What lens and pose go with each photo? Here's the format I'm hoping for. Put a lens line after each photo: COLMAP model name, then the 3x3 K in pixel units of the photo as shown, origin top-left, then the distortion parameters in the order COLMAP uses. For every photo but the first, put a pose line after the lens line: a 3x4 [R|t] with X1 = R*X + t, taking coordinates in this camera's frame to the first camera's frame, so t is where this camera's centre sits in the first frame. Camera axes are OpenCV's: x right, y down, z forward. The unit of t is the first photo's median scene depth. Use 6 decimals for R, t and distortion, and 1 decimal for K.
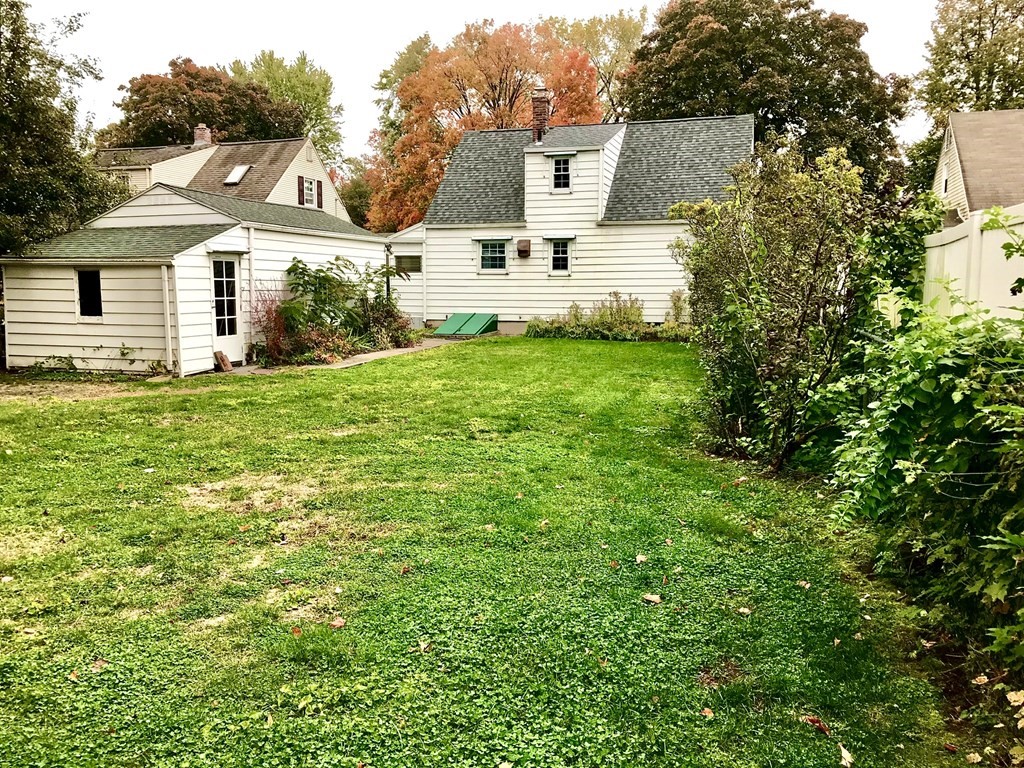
lens RADIAL K [[859.6, 0, 508.5], [0, 859.6, 383.7], [0, 0, 1]] dist [0.067085, -0.028095]
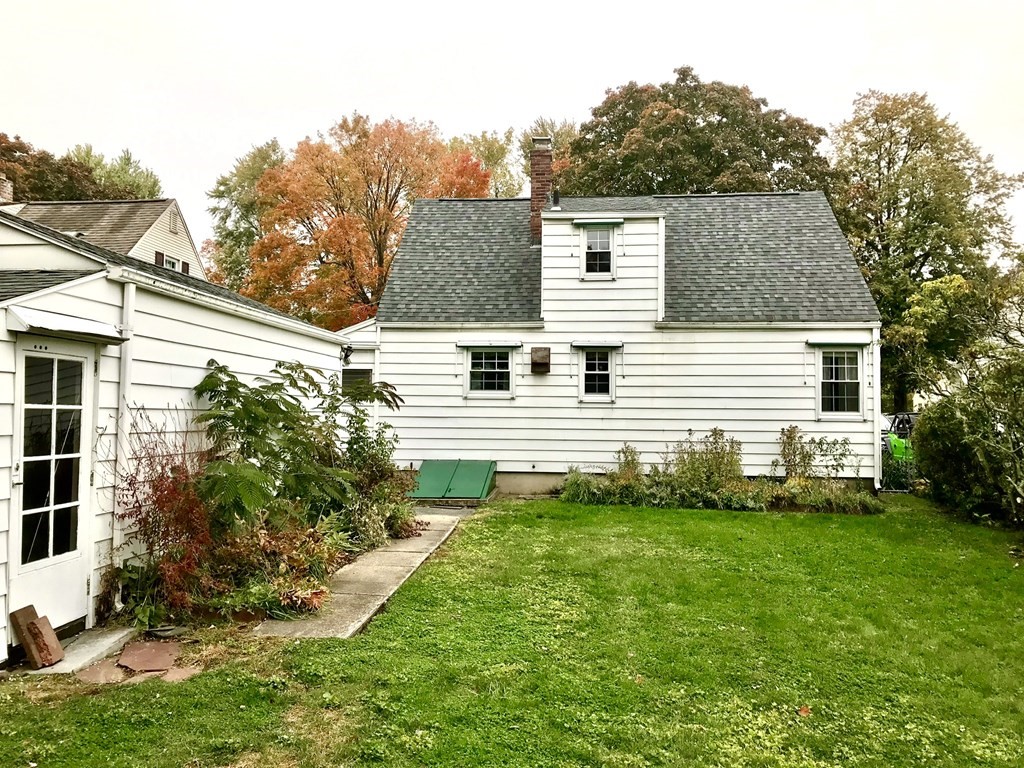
lens RADIAL K [[859.6, 0, 514.6], [0, 859.6, 383.8], [0, 0, 1]] dist [0.067085, -0.028095]
pose [[0.978026, 0.014474, 0.207979, -0.137622], [0.015834, 0.989549, -0.143323, -0.047519], [-0.207880, 0.143467, 0.967576, 0.383709]]
